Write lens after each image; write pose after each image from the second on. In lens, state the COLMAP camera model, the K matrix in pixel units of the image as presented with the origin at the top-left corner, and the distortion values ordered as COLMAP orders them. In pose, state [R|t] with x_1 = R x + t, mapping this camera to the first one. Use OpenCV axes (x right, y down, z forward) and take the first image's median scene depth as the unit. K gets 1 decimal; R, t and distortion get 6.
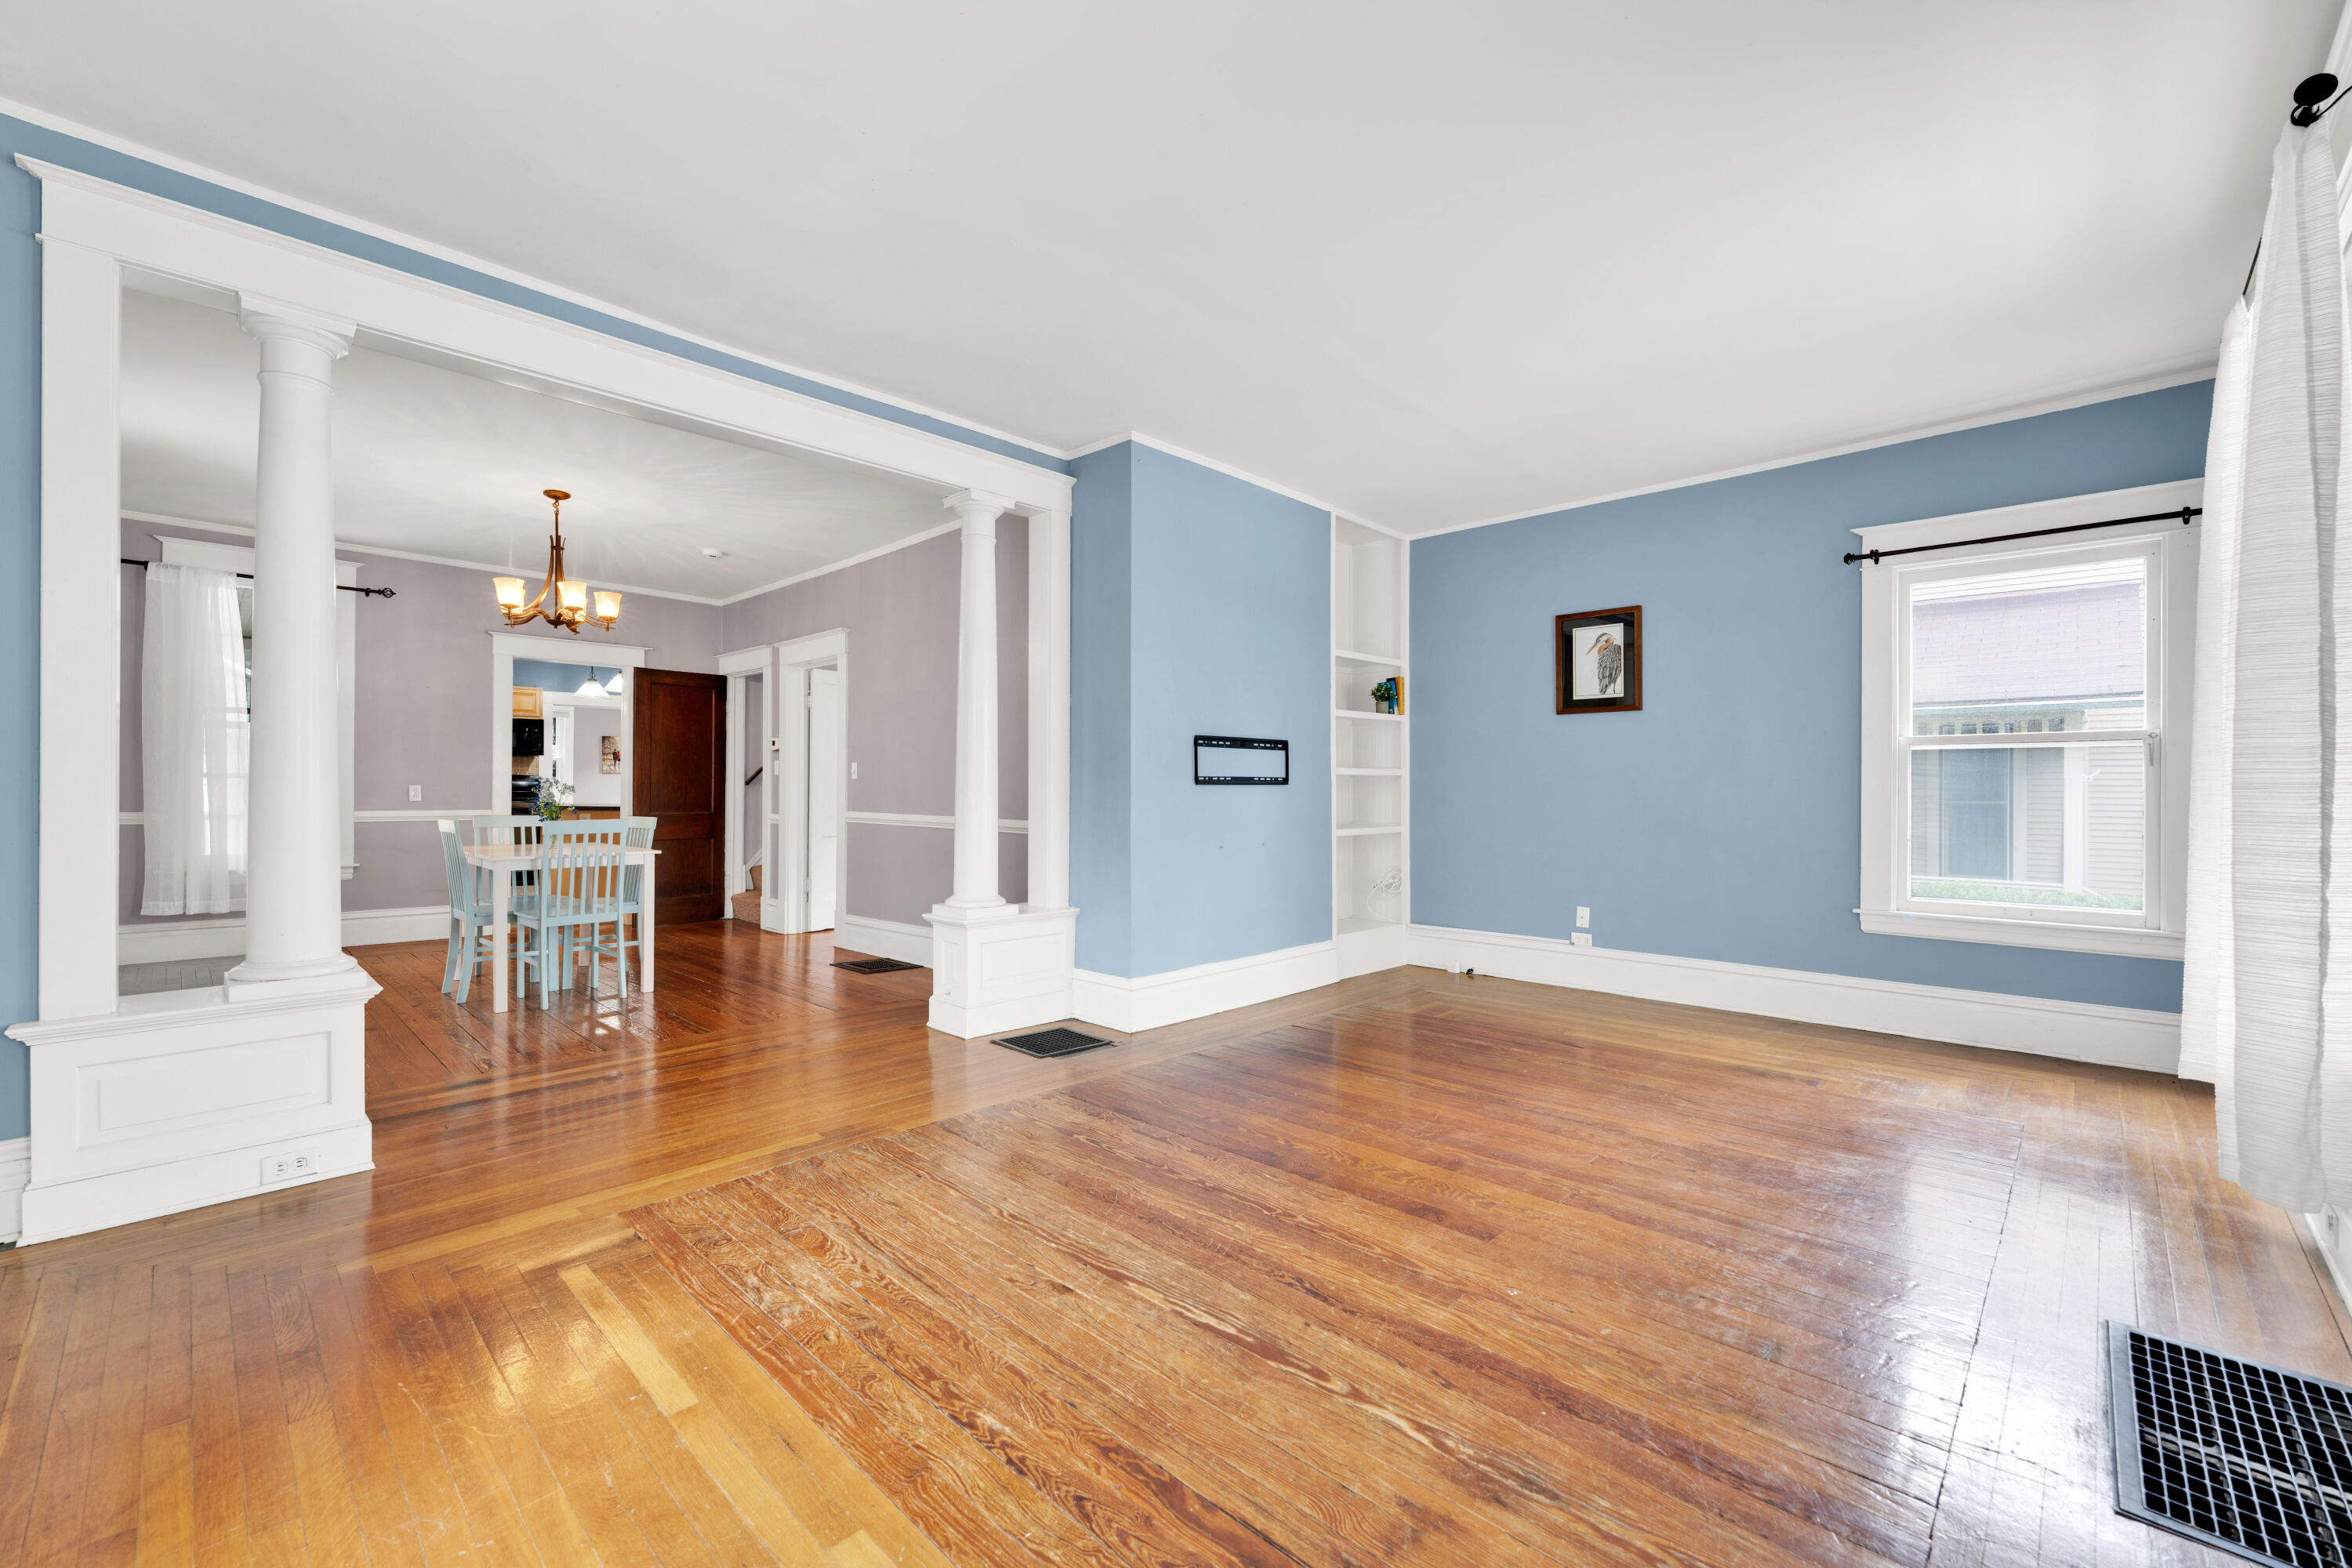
lens RADIAL K [[950.2, 0, 1178.1], [0, 950.2, 790.3], [0, 0, 1]] dist [0.000075, 0.000017]
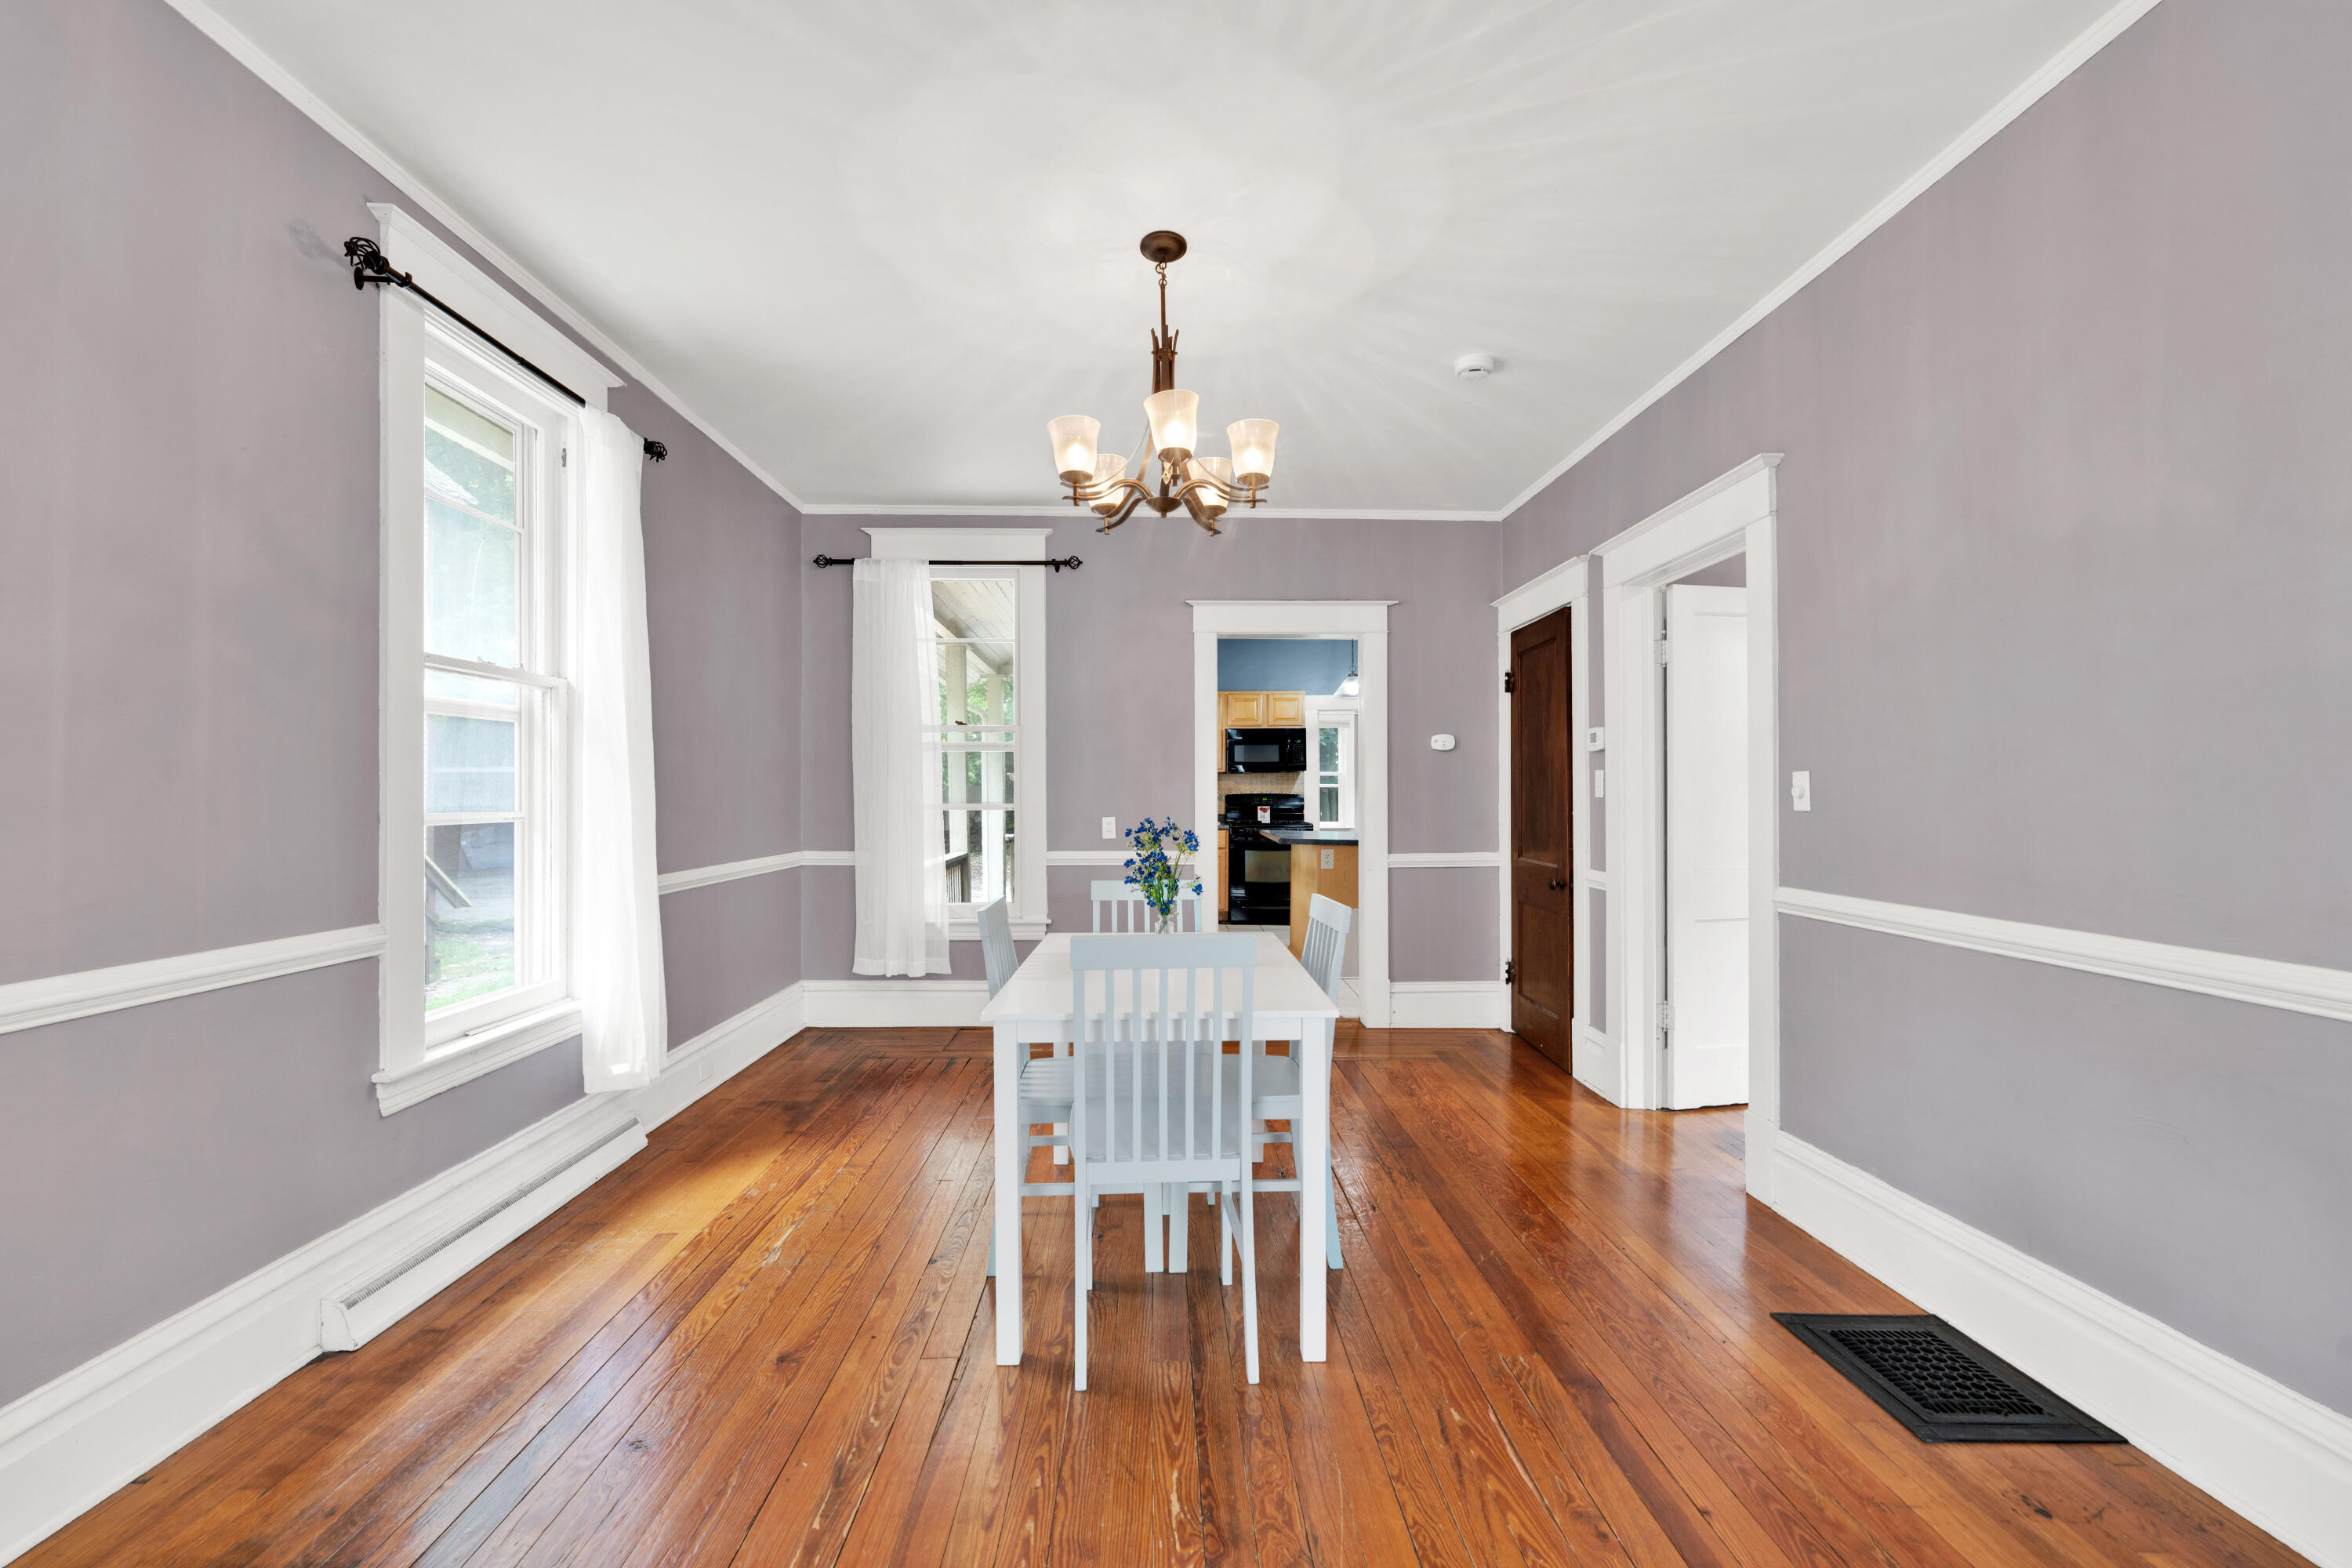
lens RADIAL K [[950.2, 0, 1178.1], [0, 950.2, 790.3], [0, 0, 1]] dist [0.000075, 0.000017]
pose [[0.702808, -0.013252, -0.711256, -0.236576], [0.008249, 0.999911, -0.010479, -0.018764], [0.711331, 0.001498, 0.702855, 0.516559]]
